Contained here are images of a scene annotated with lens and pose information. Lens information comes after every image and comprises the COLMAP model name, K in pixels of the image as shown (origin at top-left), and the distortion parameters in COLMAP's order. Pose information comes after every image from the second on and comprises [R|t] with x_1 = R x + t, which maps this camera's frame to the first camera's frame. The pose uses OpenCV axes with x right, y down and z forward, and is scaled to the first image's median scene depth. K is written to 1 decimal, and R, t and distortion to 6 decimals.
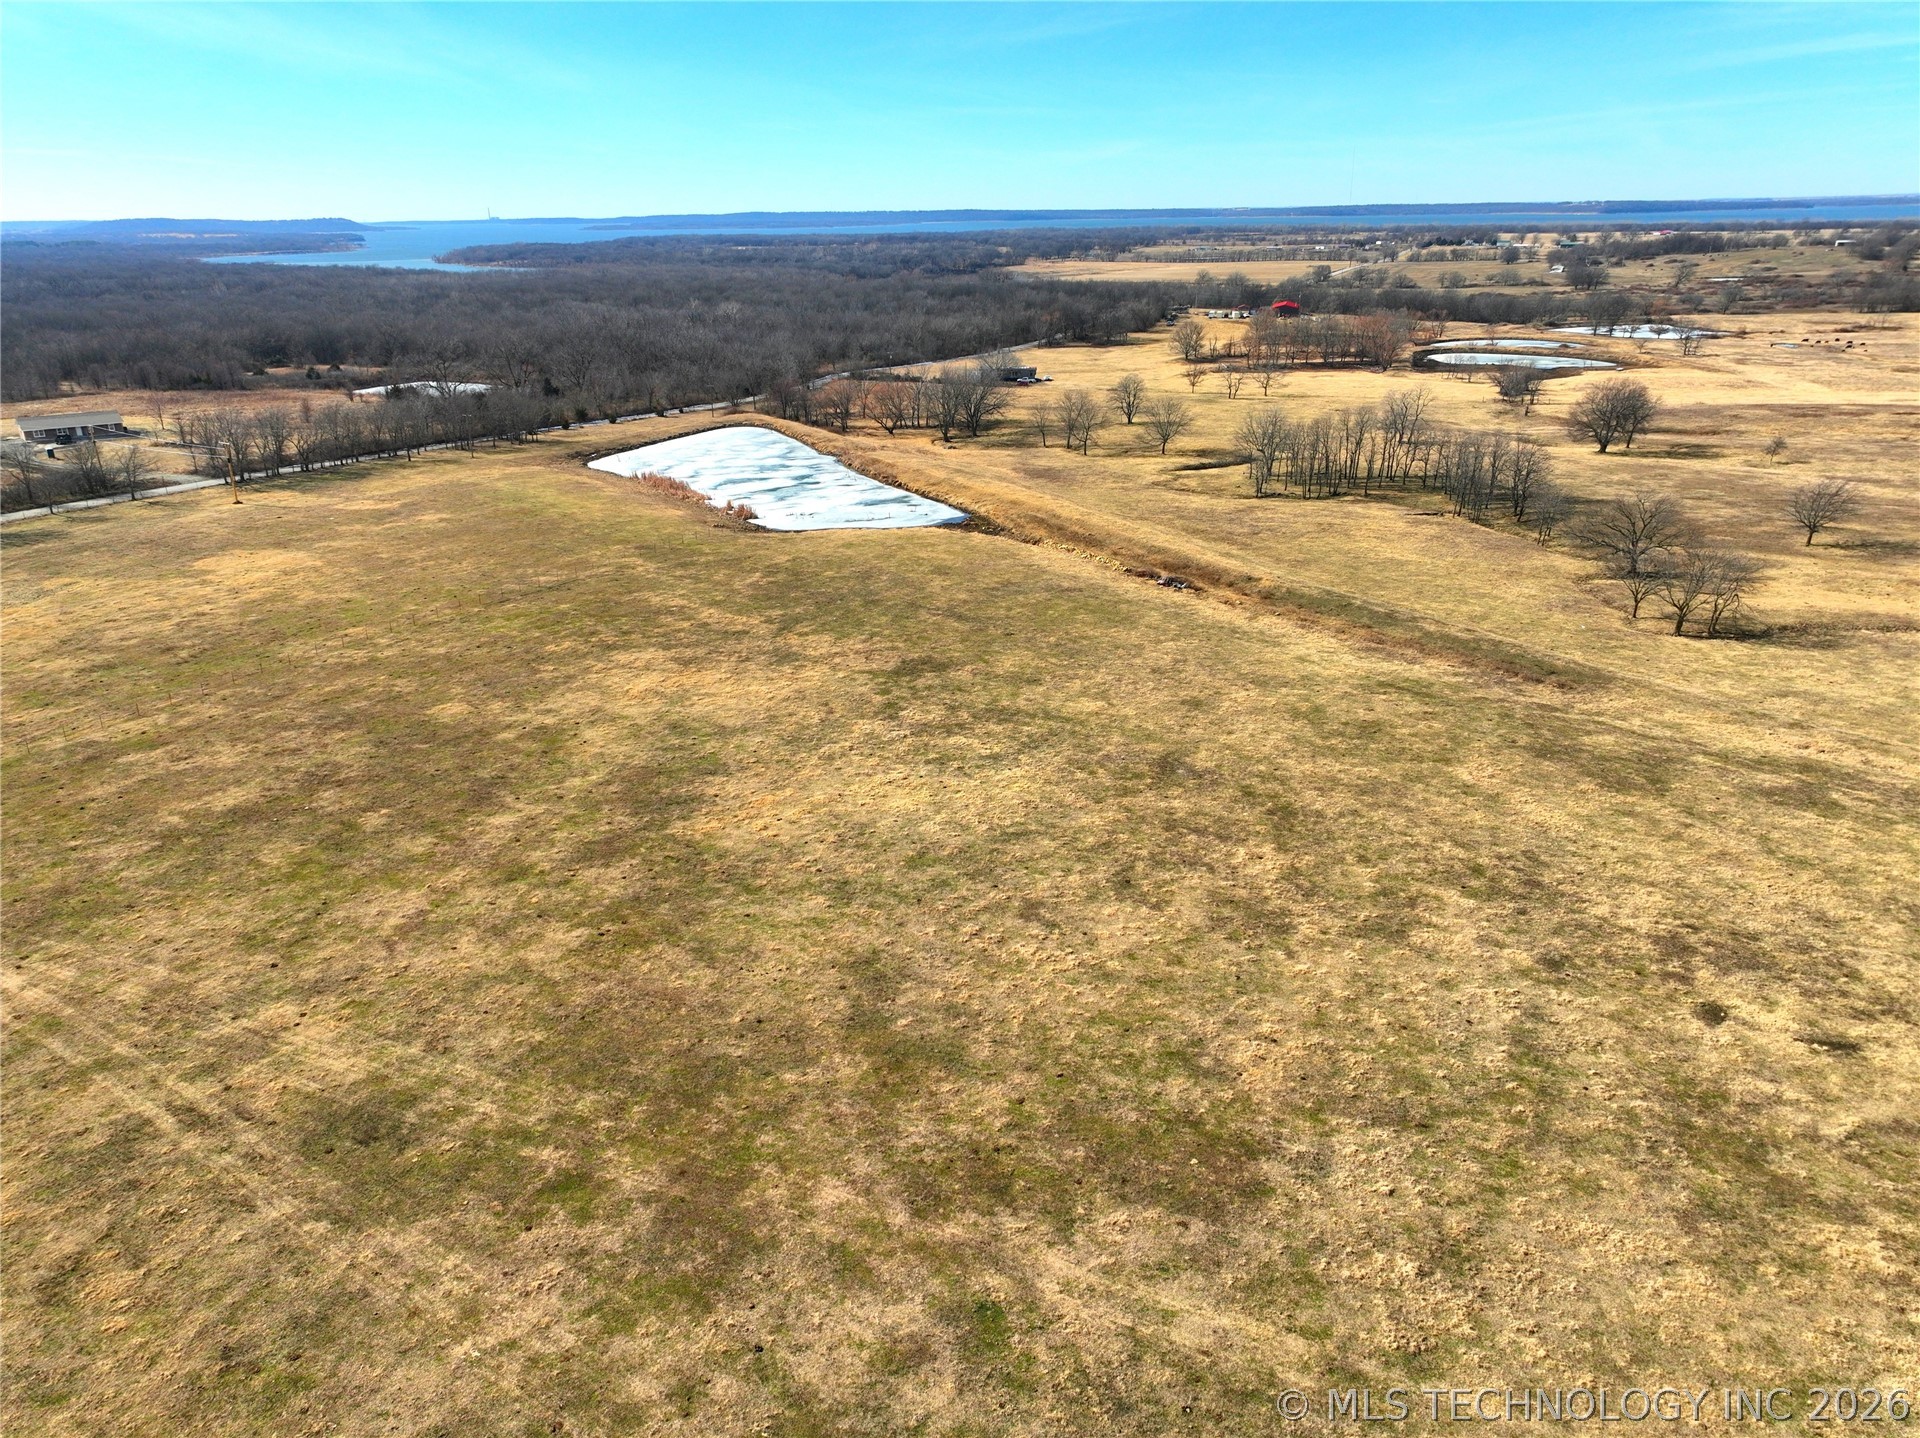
lens RADIAL K [[1339.5, 0, 963.5], [0, 1339.5, 740.7], [0, 0, 1]] dist [-0.001209, 0.018049]
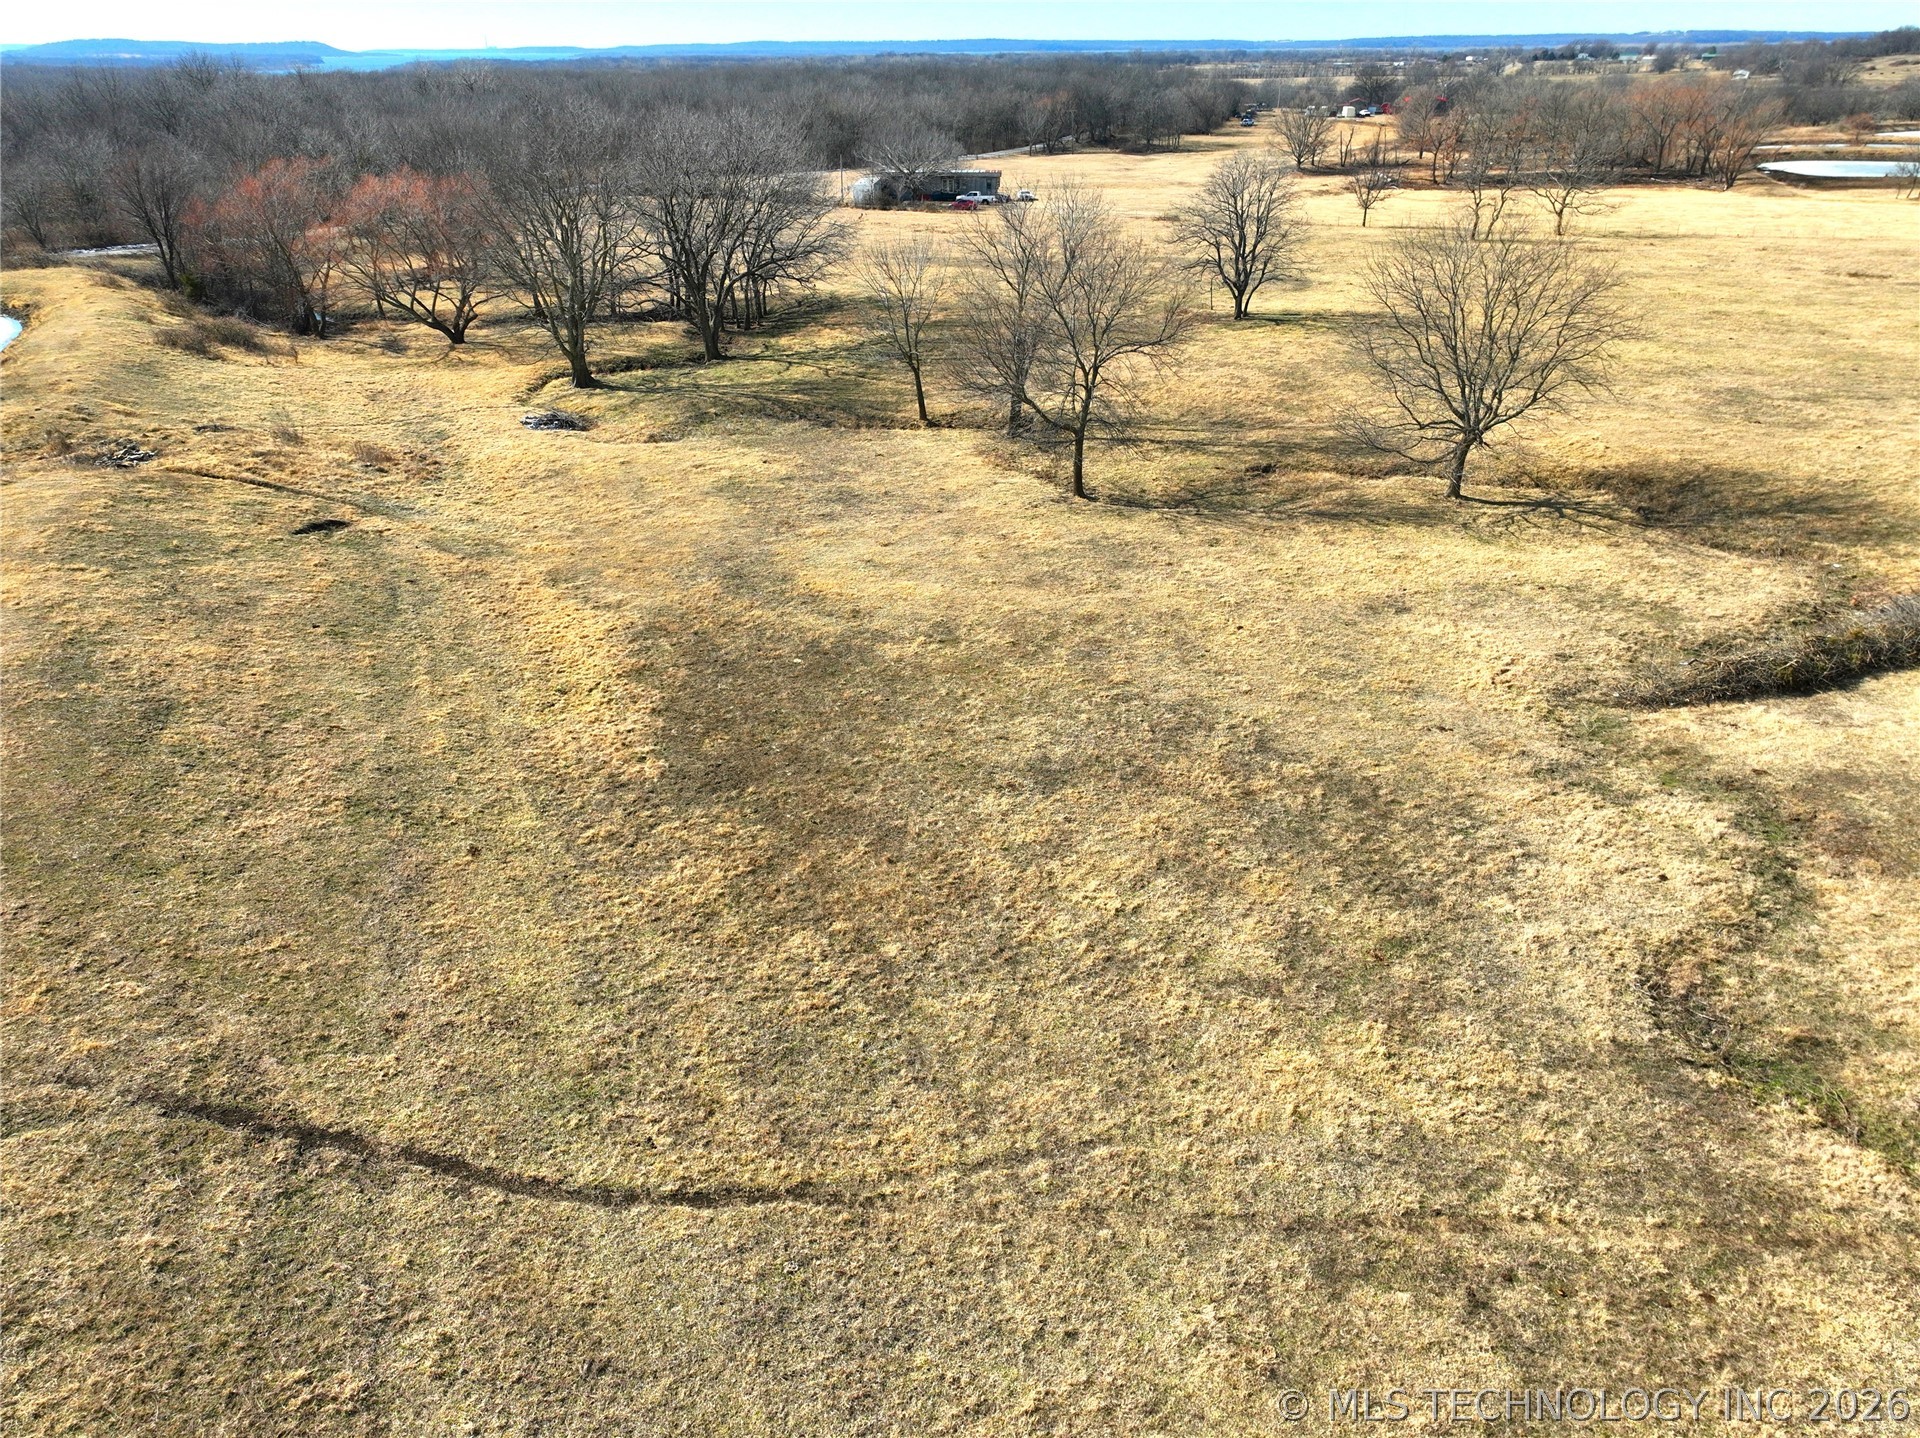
lens RADIAL K [[1339.5, 0, 963.5], [0, 1339.5, 740.7], [0, 0, 1]] dist [-0.001209, 0.018049]
pose [[0.999834, 0.013441, -0.012318, 0.117590], [-0.012127, 0.994799, 0.101137, -0.303248], [0.013613, -0.100971, 0.994796, 1.216899]]
